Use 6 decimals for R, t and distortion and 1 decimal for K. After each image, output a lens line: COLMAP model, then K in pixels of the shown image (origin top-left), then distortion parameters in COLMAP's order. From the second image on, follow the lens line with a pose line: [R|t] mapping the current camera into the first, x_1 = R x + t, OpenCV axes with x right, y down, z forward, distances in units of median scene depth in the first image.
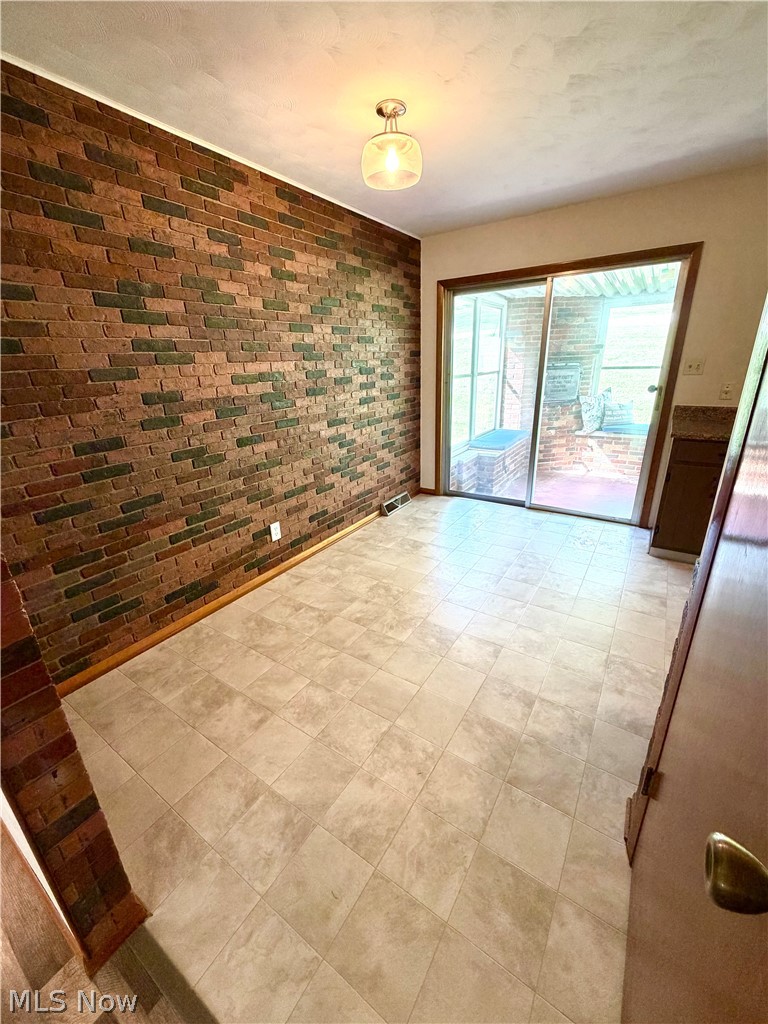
lens RADIAL K [[410.0, 0, 381.6], [0, 410.0, 512.8], [0, 0, 1]] dist [0.001400, 0.000147]
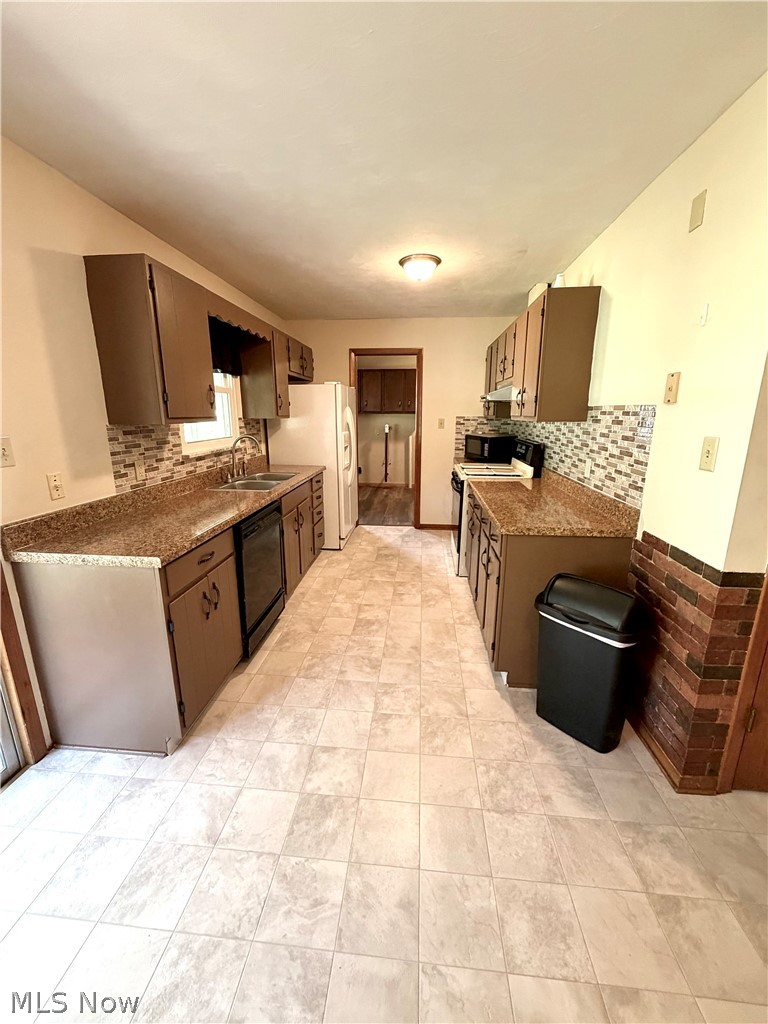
lens RADIAL K [[410.0, 0, 381.2], [0, 410.0, 510.4], [0, 0, 1]] dist [0.001400, 0.000147]
pose [[-0.475358, -0.176511, 0.861904, -1.478450], [0.319789, 0.877994, 0.356177, -0.453051], [-0.819615, 0.444939, -0.360915, 1.275782]]
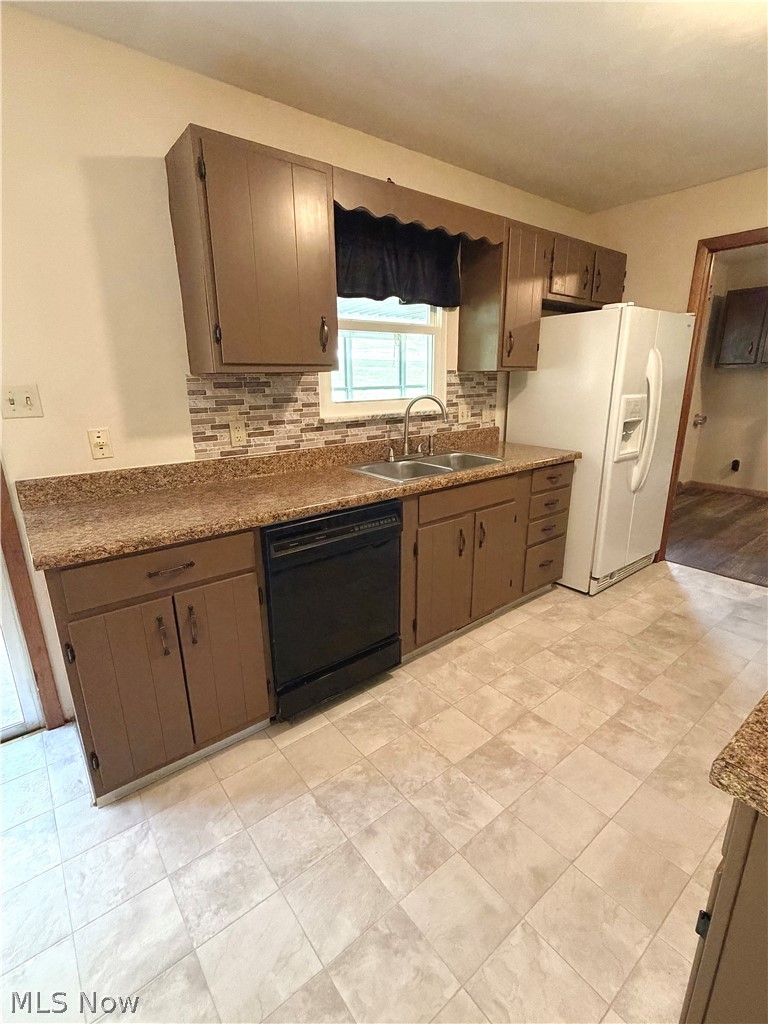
lens RADIAL K [[475.5, 0, 381.2], [0, 475.5, 511.6], [0, 0, 1]] dist [-0.003013, 0.000592]
pose [[0.304949, -0.235496, 0.922793, -0.855752], [0.333169, 0.934100, 0.128282, -0.109880], [-0.892191, 0.268327, 0.363313, 0.469965]]
